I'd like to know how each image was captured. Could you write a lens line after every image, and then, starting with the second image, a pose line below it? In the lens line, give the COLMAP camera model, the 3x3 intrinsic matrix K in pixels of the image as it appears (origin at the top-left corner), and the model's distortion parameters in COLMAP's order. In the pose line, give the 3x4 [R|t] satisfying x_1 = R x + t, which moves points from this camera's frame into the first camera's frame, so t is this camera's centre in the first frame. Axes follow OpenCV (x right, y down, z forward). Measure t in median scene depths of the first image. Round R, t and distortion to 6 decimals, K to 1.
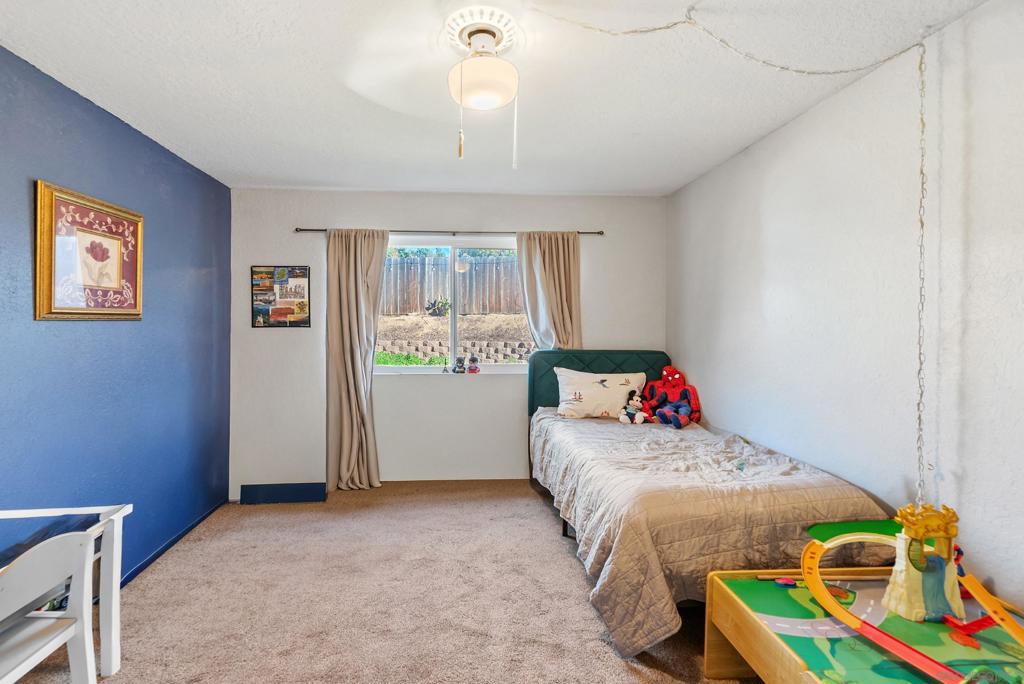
lens RADIAL K [[420.1, 0, 510.6], [0, 420.1, 334.5], [0, 0, 1]] dist [-0.000515, -0.000094]
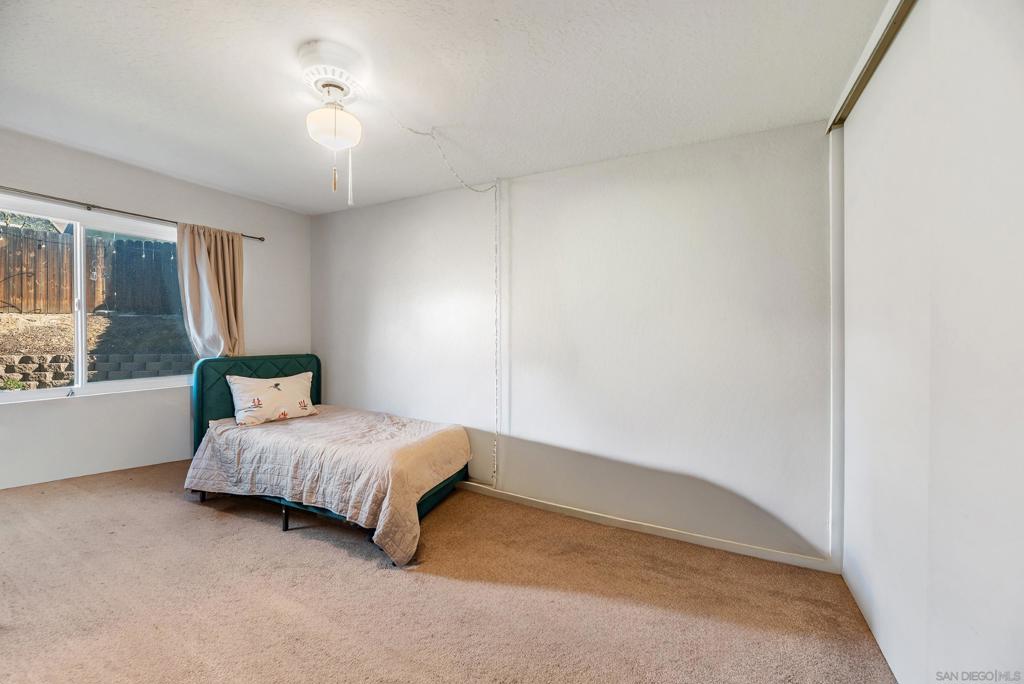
lens RADIAL K [[420.1, 0, 510.6], [0, 420.1, 334.5], [0, 0, 1]] dist [-0.000515, -0.000094]
pose [[0.514598, -0.004304, 0.857421, -0.371573], [0.015525, 0.999870, -0.004299, -0.000027], [-0.857291, 0.015524, 0.514598, -0.023817]]
